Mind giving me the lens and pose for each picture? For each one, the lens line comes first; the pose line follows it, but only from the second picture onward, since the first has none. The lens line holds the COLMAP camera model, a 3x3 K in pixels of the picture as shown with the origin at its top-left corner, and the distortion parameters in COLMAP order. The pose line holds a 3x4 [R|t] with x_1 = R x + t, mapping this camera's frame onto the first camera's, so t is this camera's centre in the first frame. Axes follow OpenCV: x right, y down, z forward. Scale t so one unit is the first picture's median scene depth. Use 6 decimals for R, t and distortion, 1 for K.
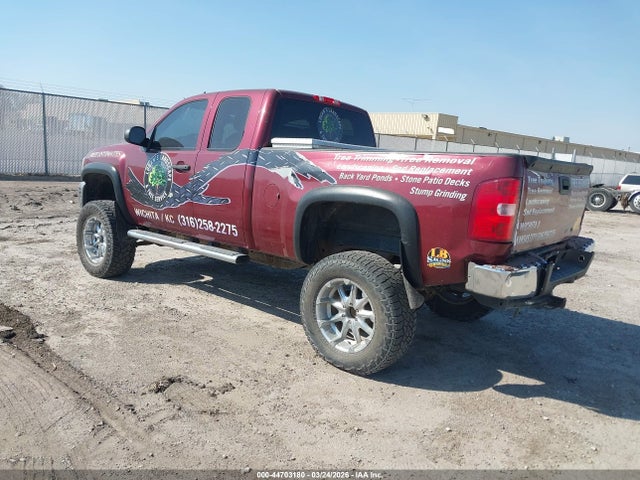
lens RADIAL K [[474.0, 0, 325.0], [0, 474.0, 240.6], [0, 0, 1]] dist [-0.001316, -0.005139]
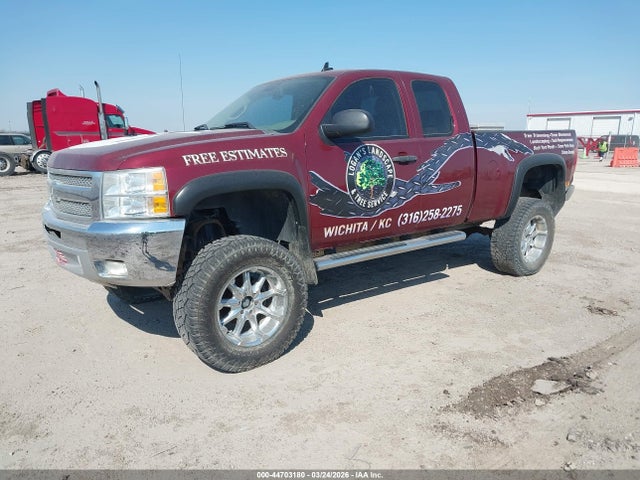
lens RADIAL K [[474.0, 0, 325.0], [0, 474.0, 240.6], [0, 0, 1]] dist [-0.001316, -0.005139]
pose [[0.266419, -0.270193, 0.925212, -1.155370], [0.188482, 0.955978, 0.224903, -0.228472], [-0.945249, 0.114467, 0.305617, 0.866878]]
